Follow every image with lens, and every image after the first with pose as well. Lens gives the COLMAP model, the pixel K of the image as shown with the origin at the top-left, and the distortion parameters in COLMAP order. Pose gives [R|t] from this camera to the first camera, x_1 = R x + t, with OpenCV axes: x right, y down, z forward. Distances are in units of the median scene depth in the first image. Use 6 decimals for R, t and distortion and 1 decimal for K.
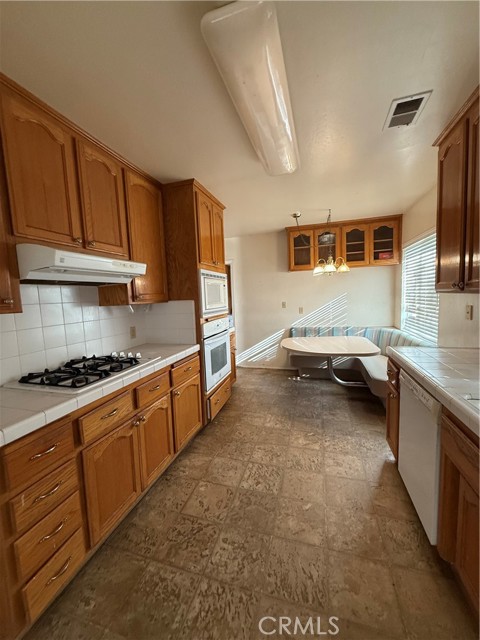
lens RADIAL K [[254.7, 0, 240.5], [0, 254.7, 319.9], [0, 0, 1]] dist [0.001966, -0.000051]
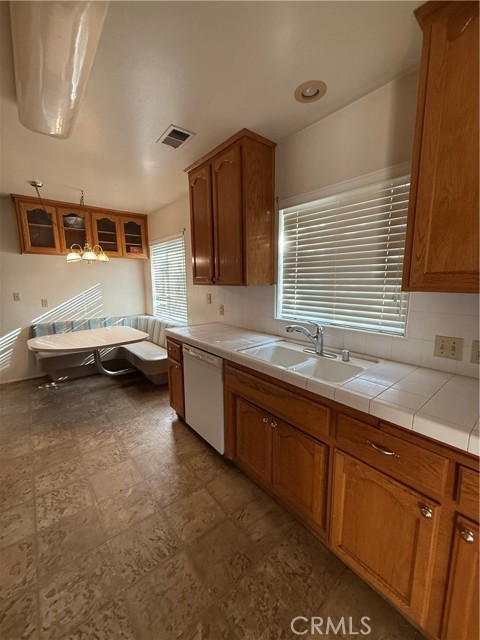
lens RADIAL K [[254.7, 0, 239.3], [0, 254.7, 319.5], [0, 0, 1]] dist [0.001966, -0.000051]
pose [[0.560545, -0.090758, 0.823136, -0.141595], [0.063610, 0.995759, 0.066473, 0.002207], [-0.825677, 0.015098, 0.563941, 0.028009]]
